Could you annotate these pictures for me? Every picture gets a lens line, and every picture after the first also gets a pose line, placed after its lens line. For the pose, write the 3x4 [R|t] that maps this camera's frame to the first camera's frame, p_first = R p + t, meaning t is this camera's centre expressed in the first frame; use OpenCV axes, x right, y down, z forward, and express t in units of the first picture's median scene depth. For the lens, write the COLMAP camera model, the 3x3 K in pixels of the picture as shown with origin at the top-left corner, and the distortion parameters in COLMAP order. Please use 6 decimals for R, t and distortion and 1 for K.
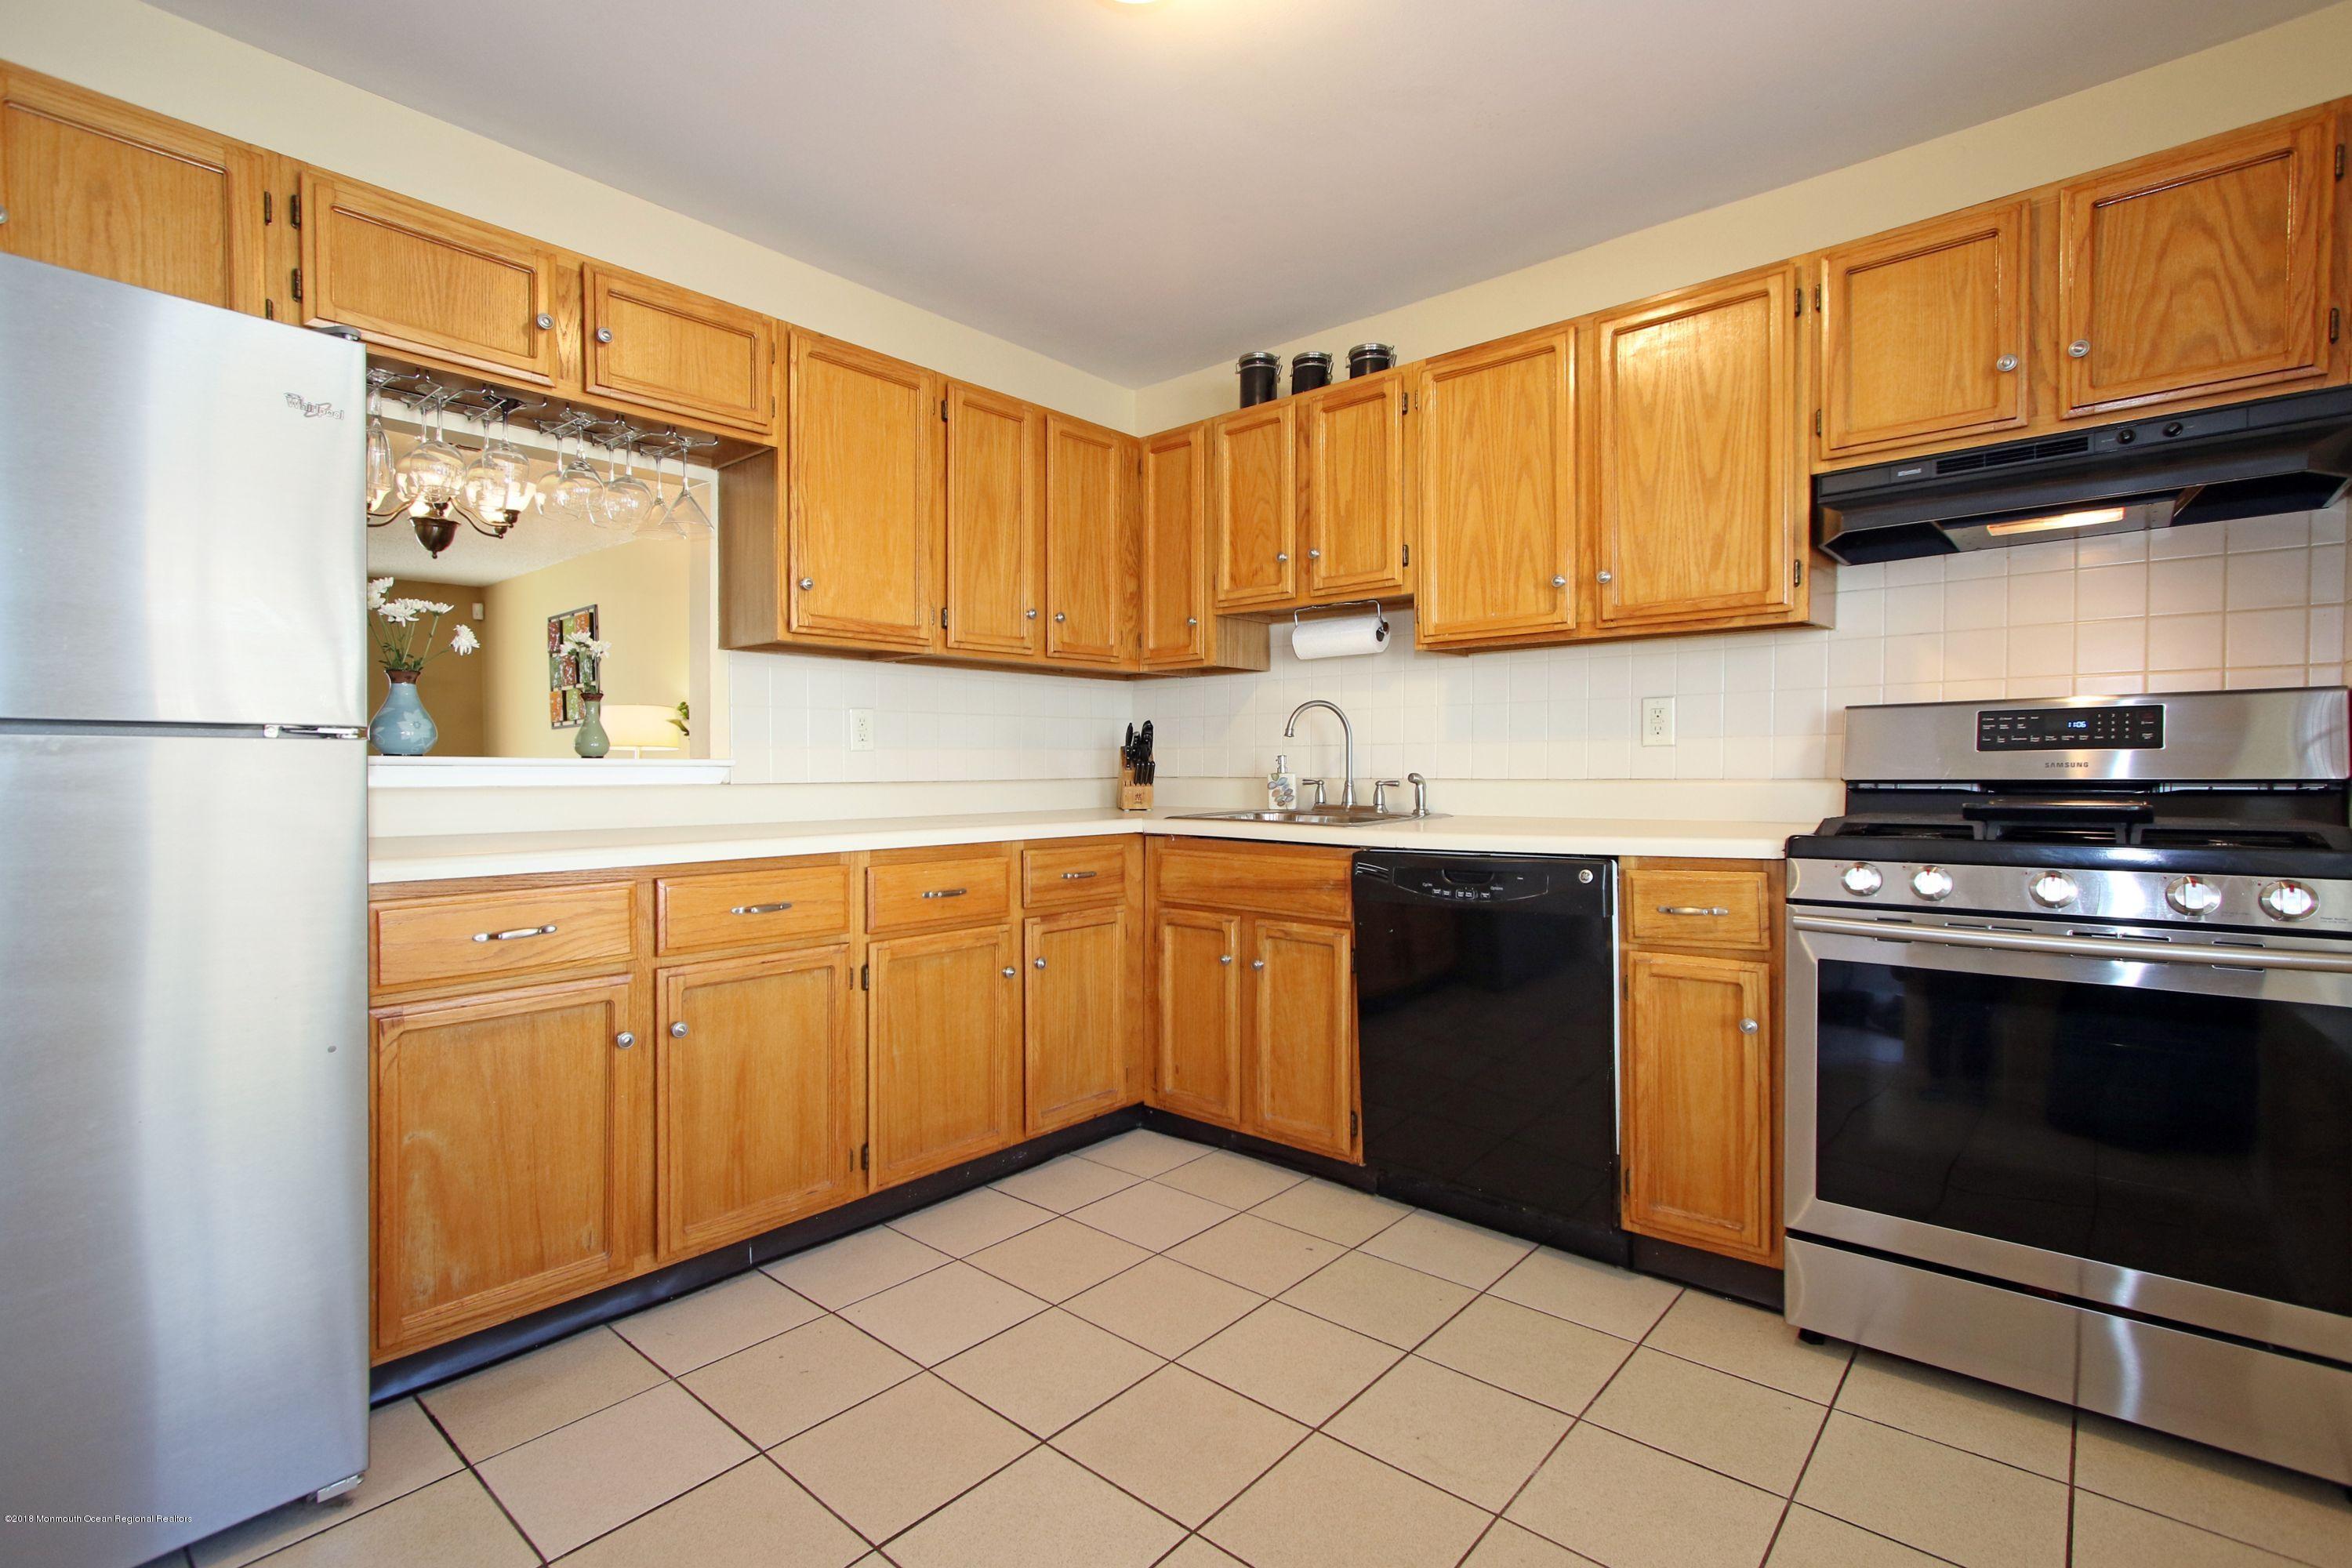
lens RADIAL K [[1065.6, 0, 1182.6], [0, 1065.6, 790.7], [0, 0, 1]] dist [0.003132, 0.000519]
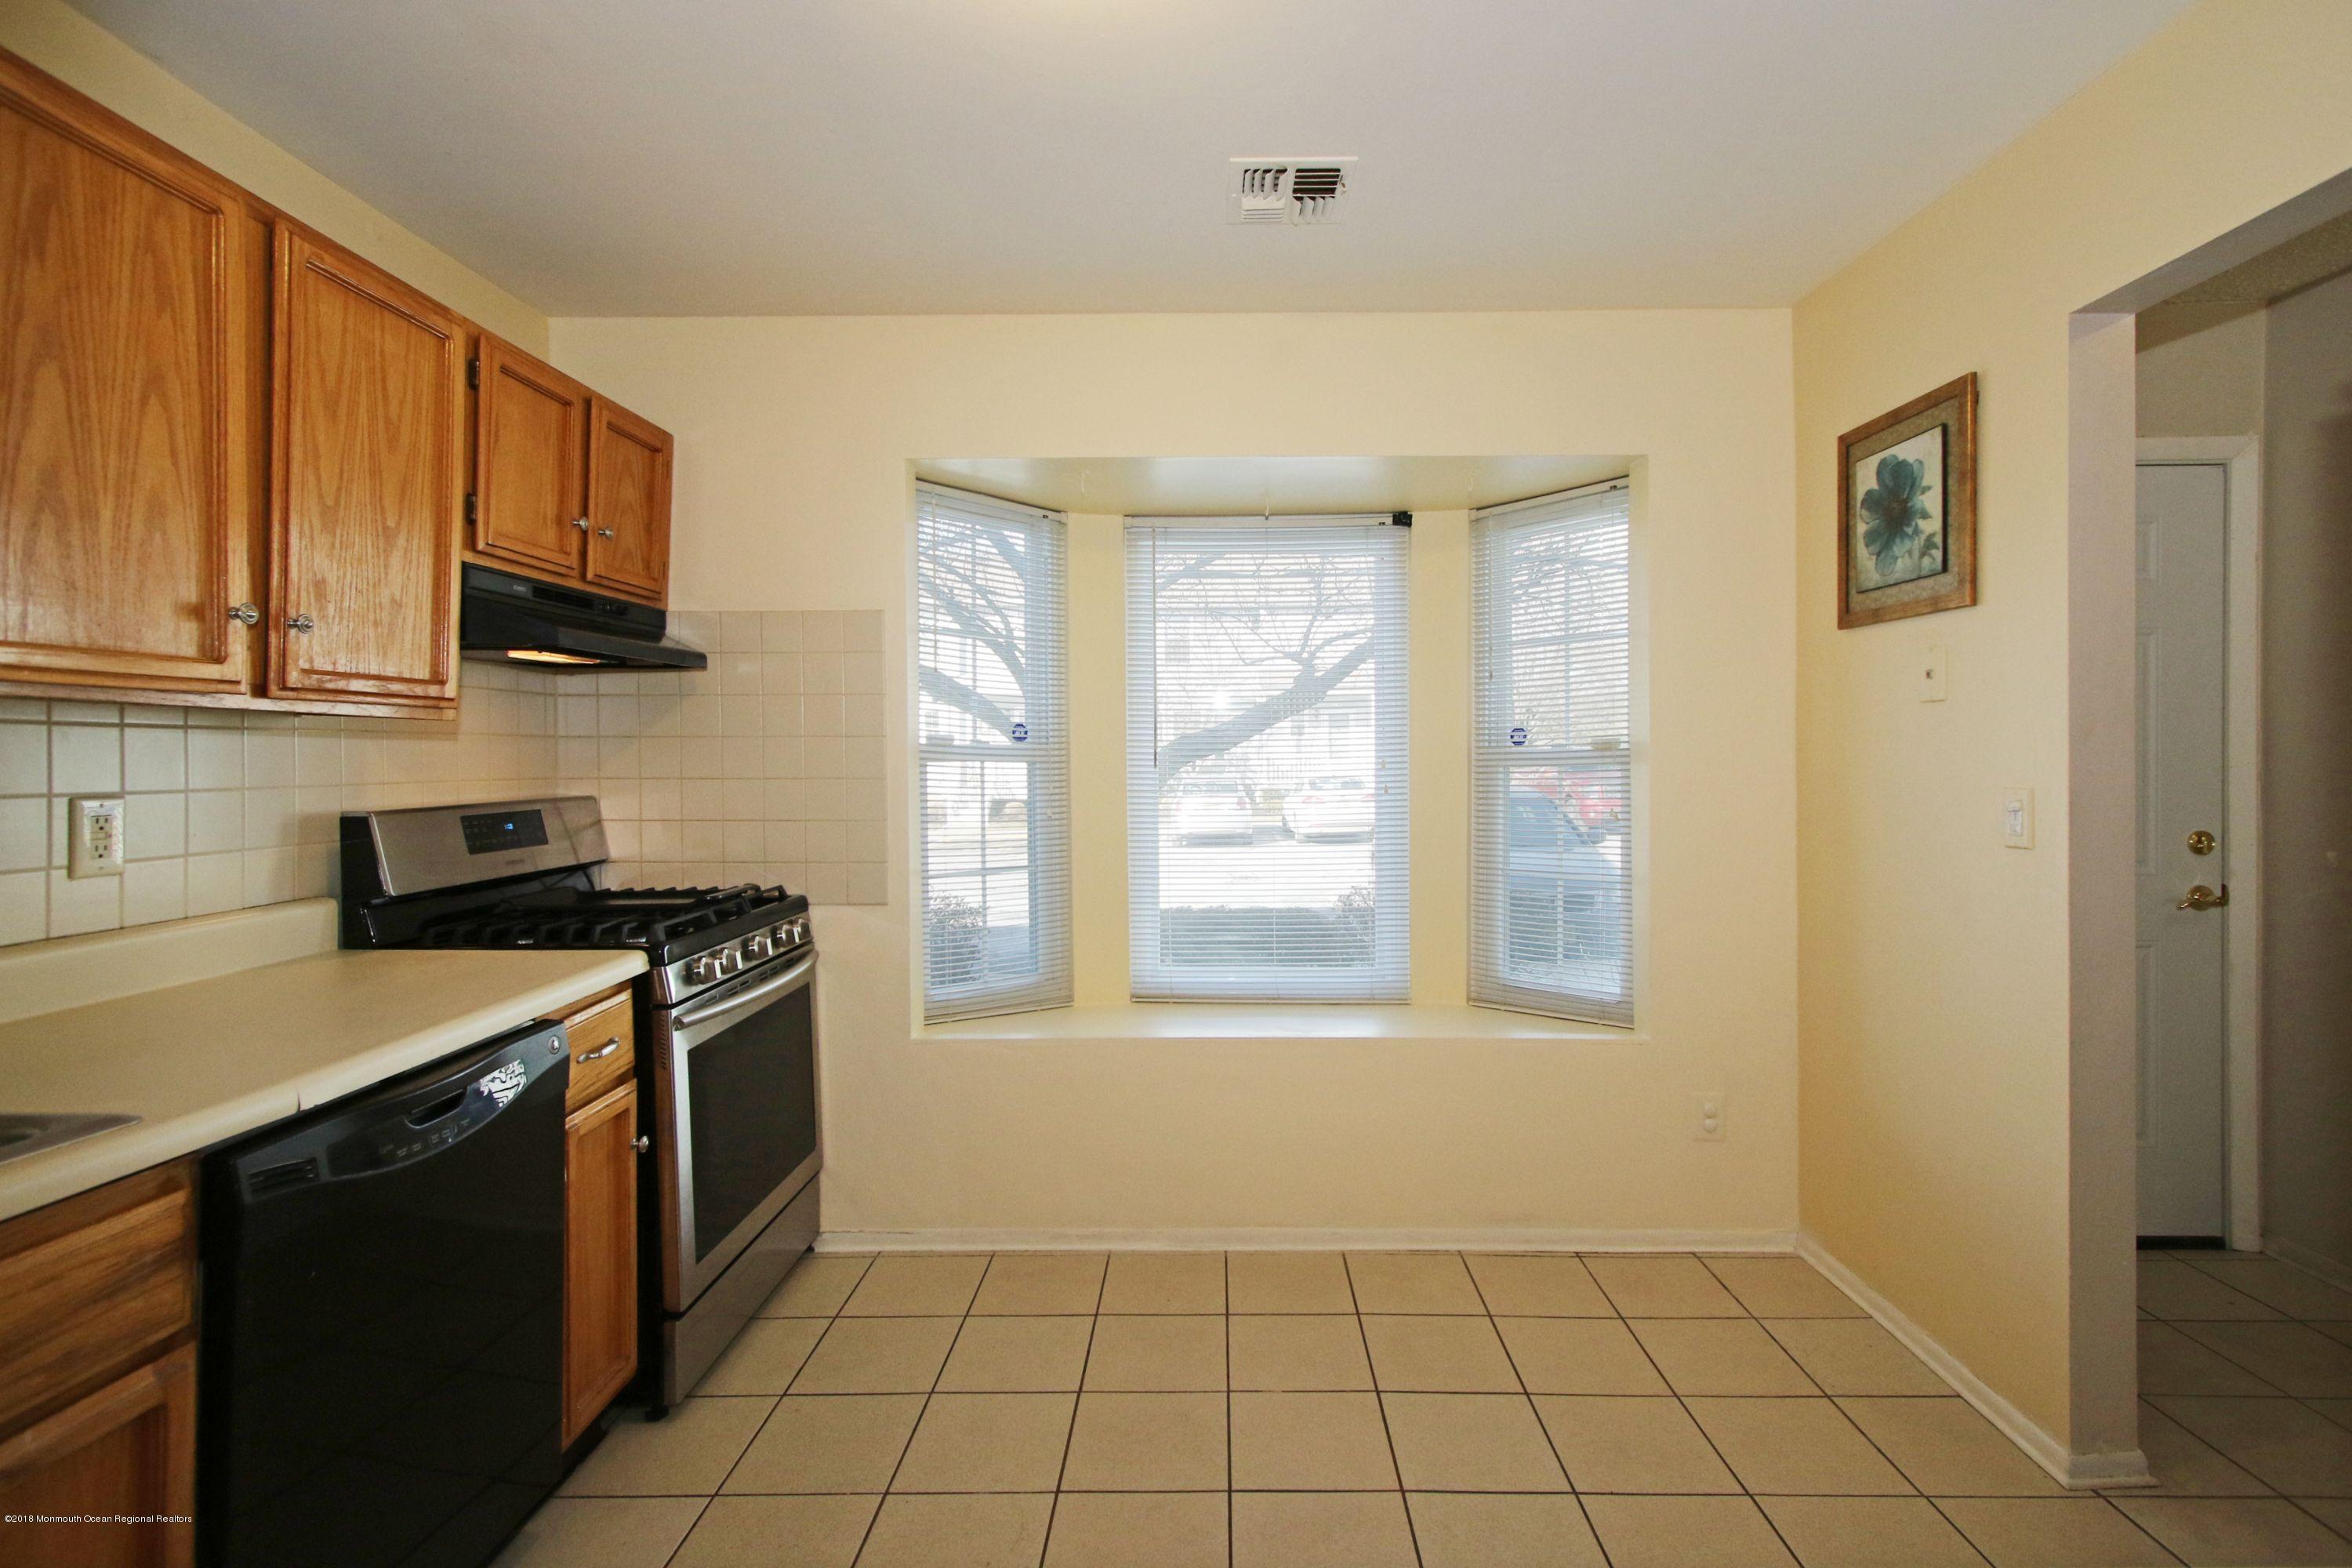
lens RADIAL K [[1141.7, 0, 1212.2], [0, 1141.7, 765.2], [0, 0, 1]] dist [0.000904, 0.000148]
pose [[-0.647245, -0.000999, 0.762282, -0.480455], [0.021783, 0.999567, 0.019806, -0.109371], [-0.761971, 0.029424, -0.646942, 0.982686]]
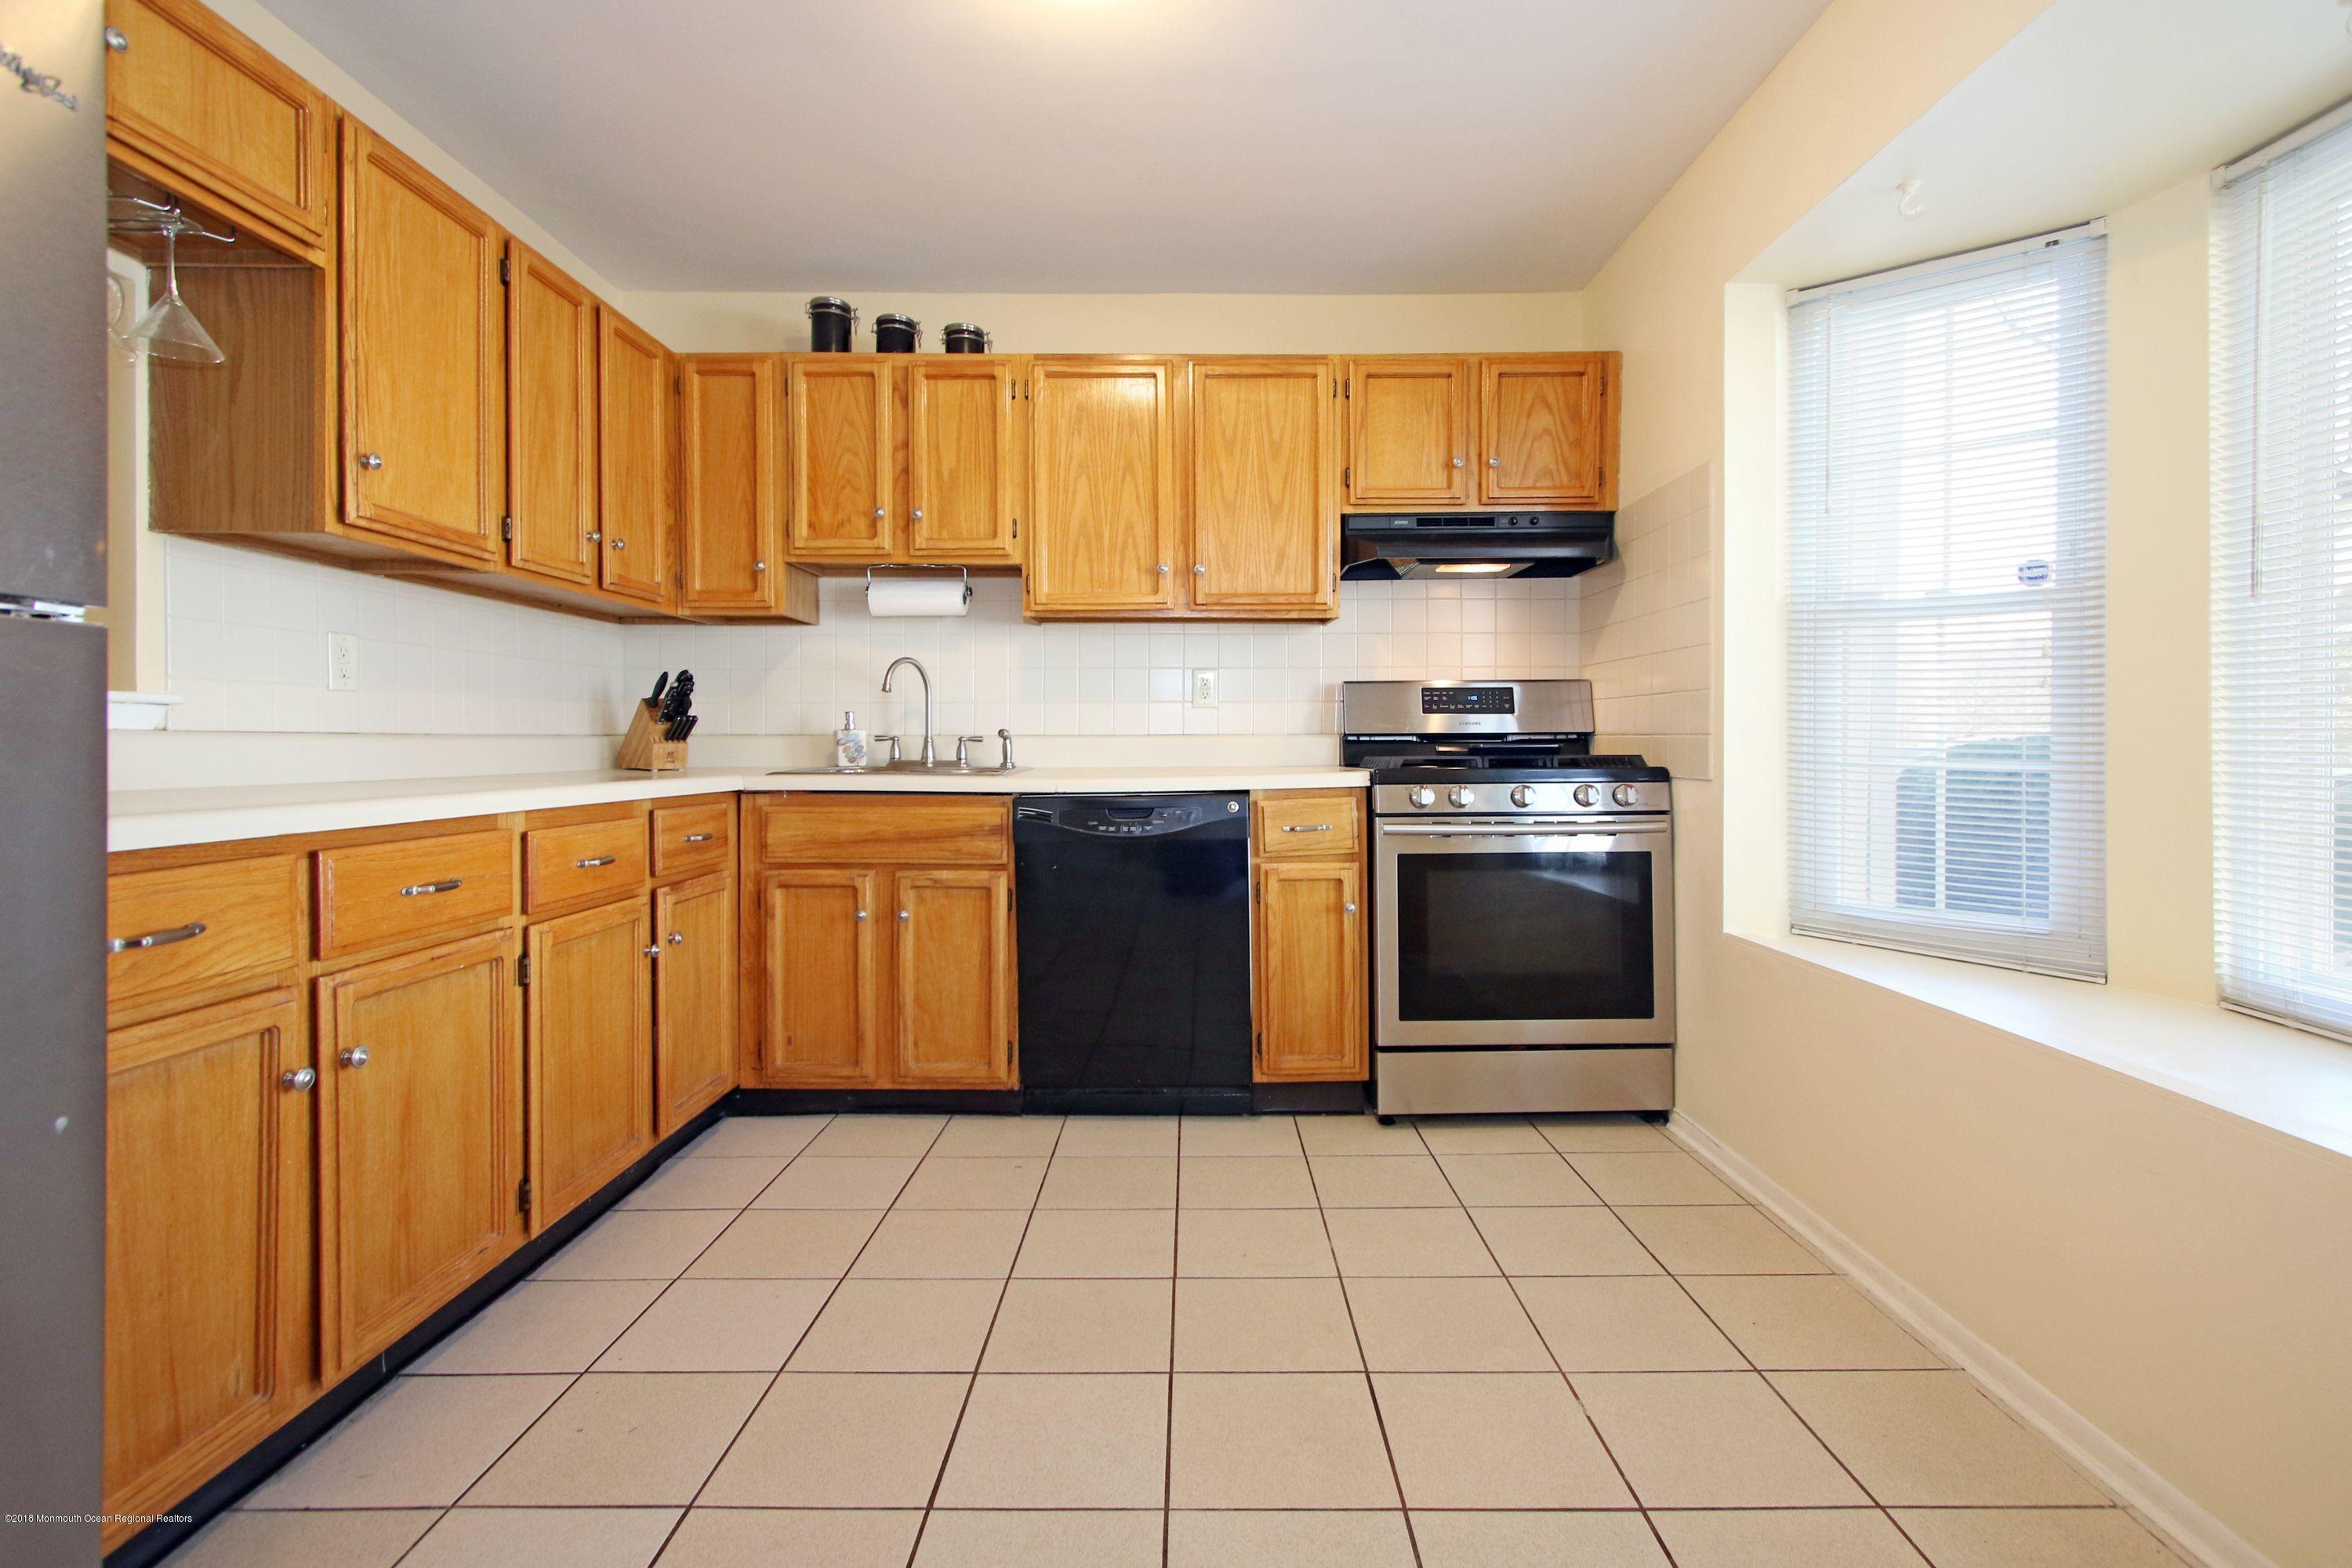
lens RADIAL K [[1063.5, 0, 1180.3], [0, 1063.5, 756.8], [0, 0, 1]] dist [-0.000724, 0.000163]
pose [[0.765090, -0.003949, 0.643911, -0.400141], [0.010485, 0.999925, -0.006326, 0.023904], [-0.643837, 0.011592, 0.765075, 0.066590]]
